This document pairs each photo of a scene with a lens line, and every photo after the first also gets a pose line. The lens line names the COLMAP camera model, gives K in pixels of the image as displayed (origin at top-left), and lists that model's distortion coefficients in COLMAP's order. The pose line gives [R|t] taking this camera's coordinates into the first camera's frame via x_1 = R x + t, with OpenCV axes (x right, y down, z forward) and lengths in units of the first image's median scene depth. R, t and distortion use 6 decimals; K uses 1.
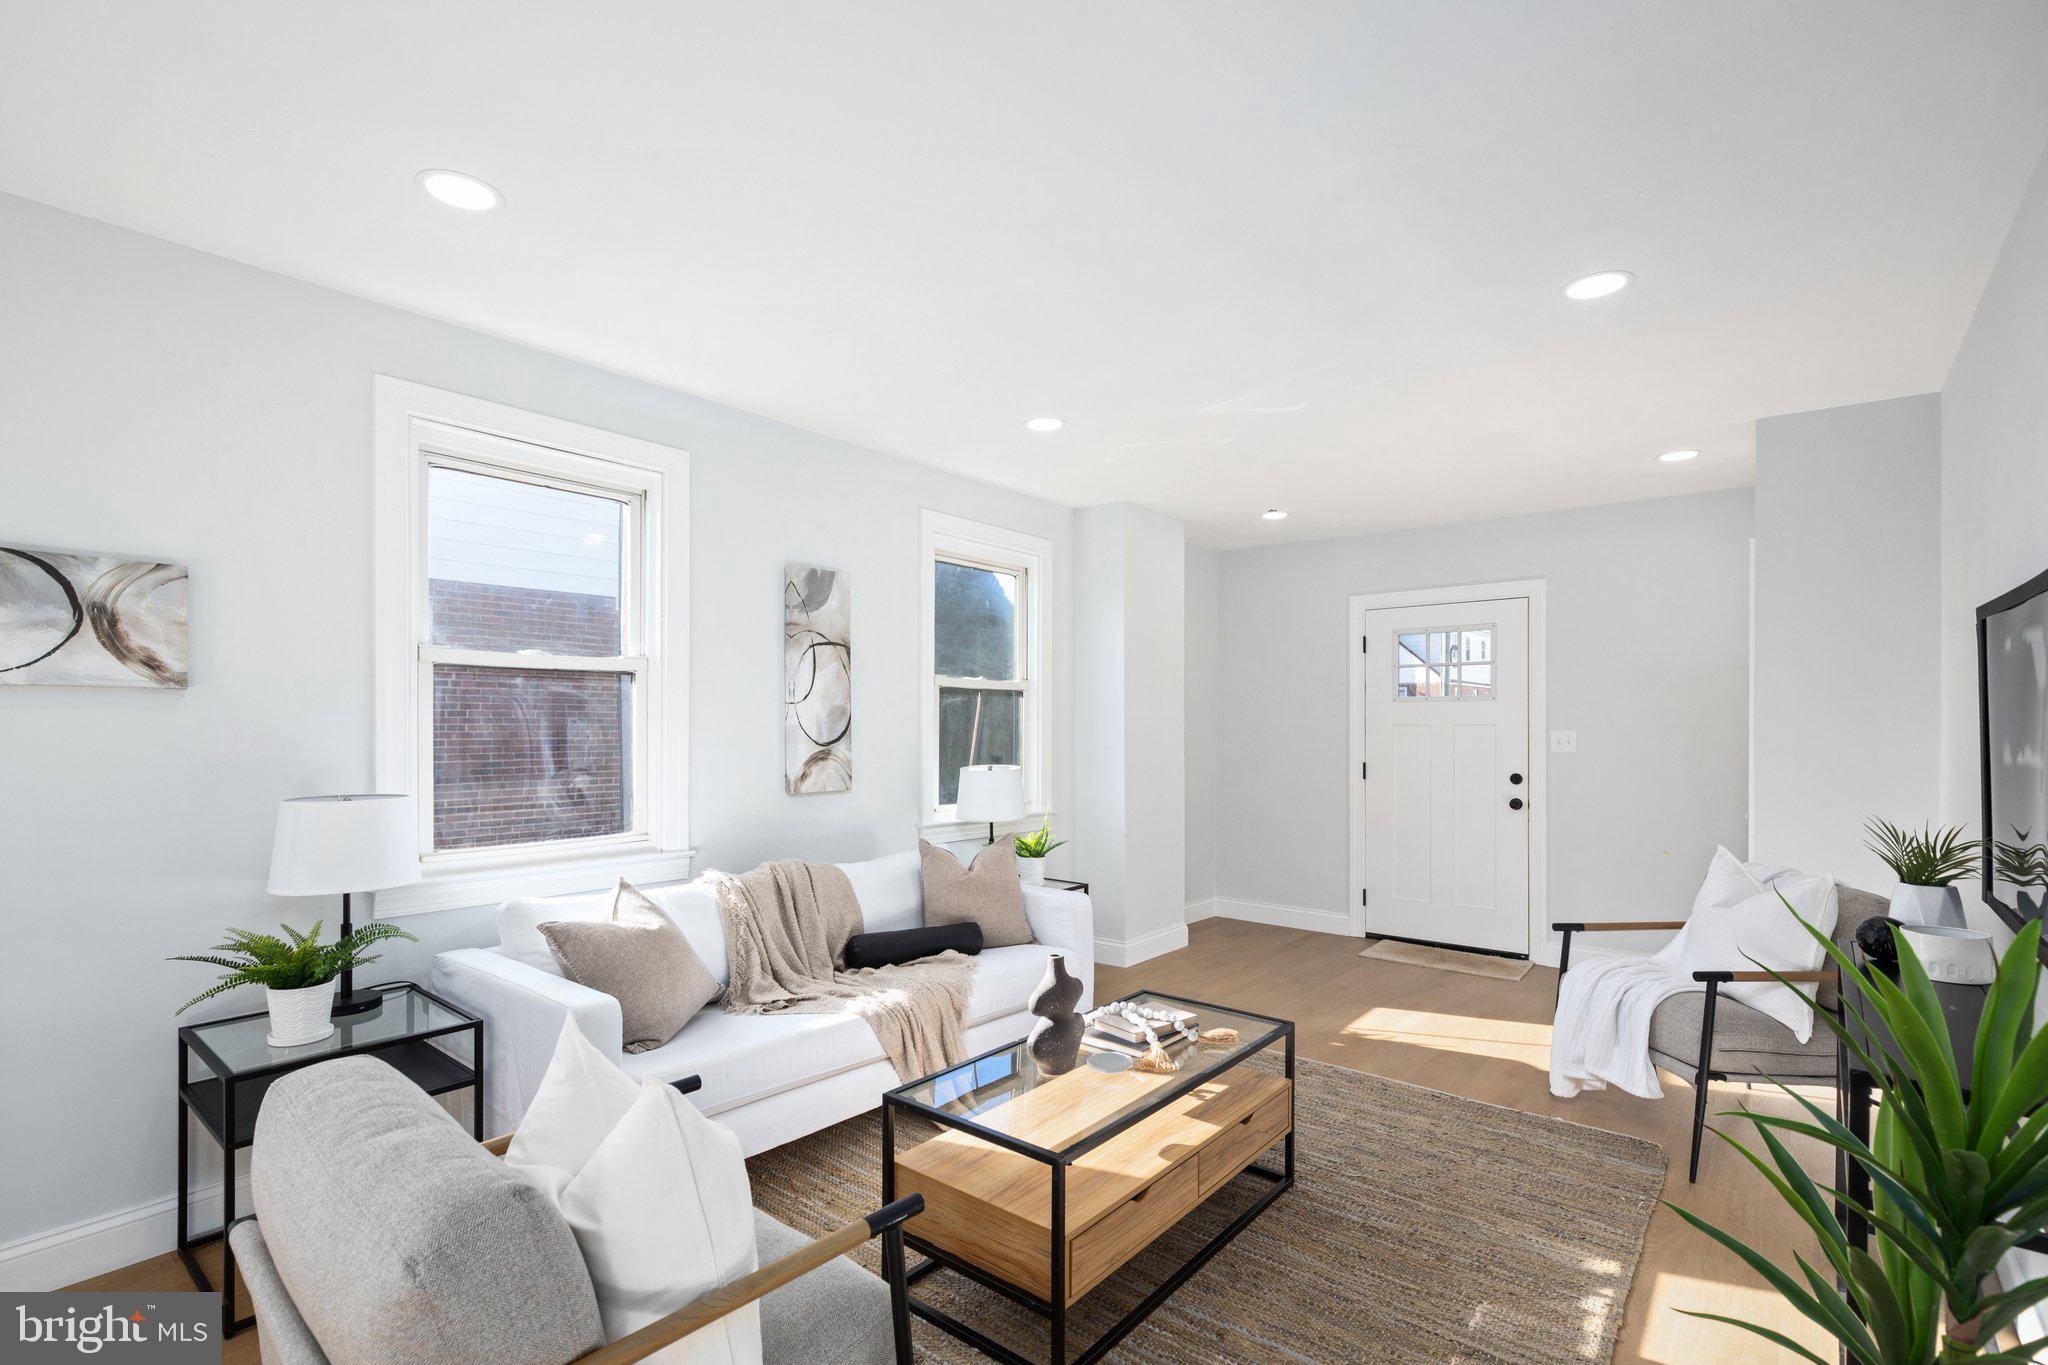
lens RADIAL K [[932.5, 0, 1033.9], [0, 932.5, 726.4], [0, 0, 1]] dist [-0.004200, -0.002471]
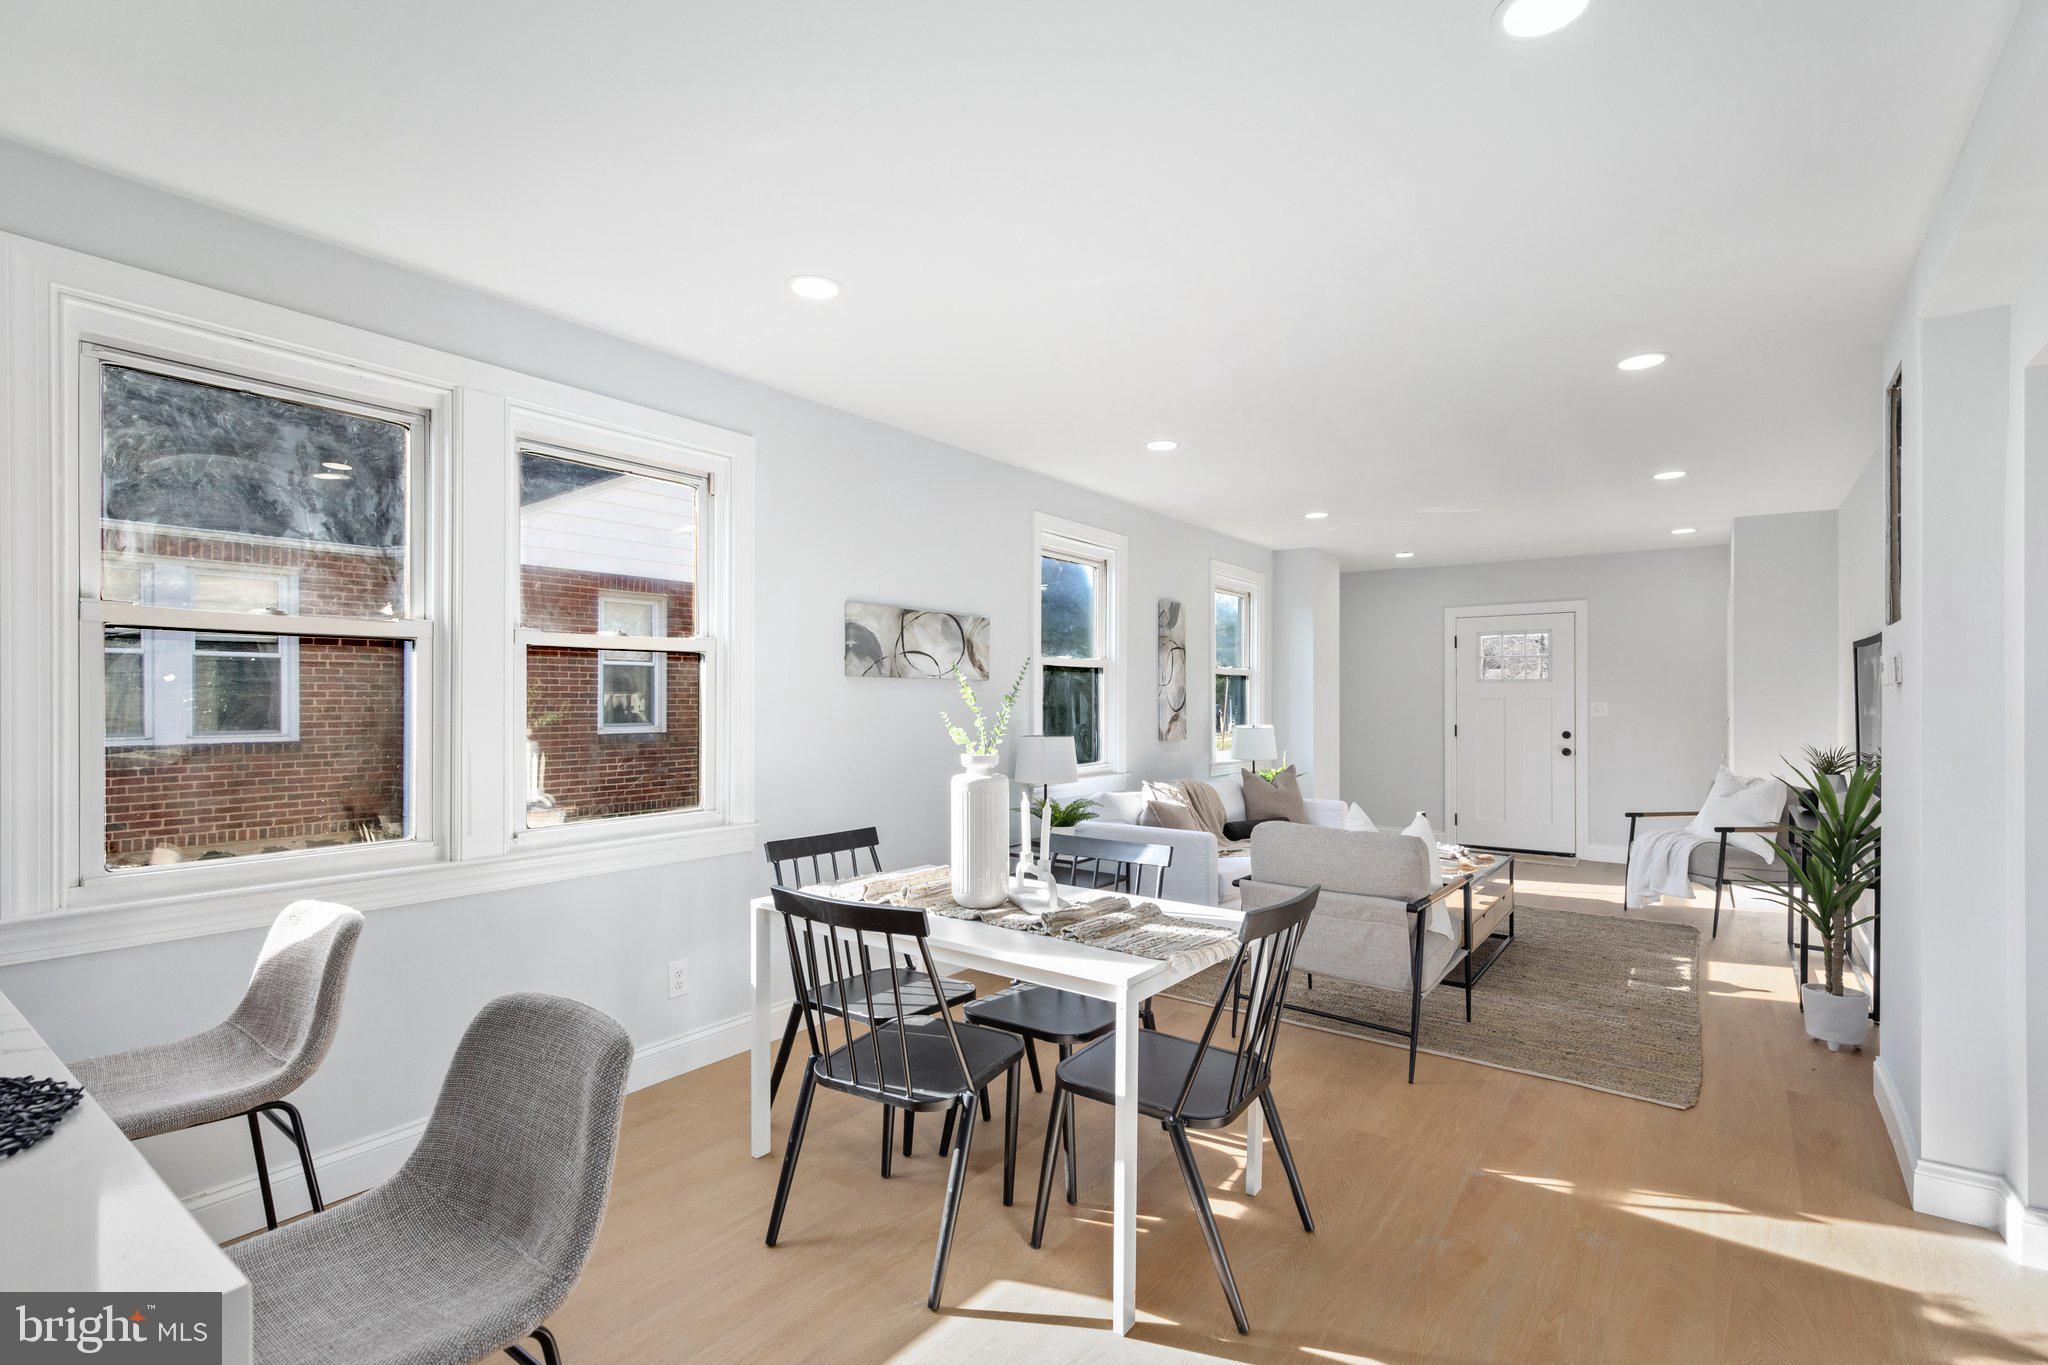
lens RADIAL K [[932.5, 0, 1020.4], [0, 932.5, 693.2], [0, 0, 1]] dist [-0.004200, -0.002471]
pose [[0.999057, -0.000008, 0.043419, -0.649075], [0.000324, 0.999974, -0.007263, 0.000998], [-0.043418, 0.007271, 0.999031, -0.689753]]
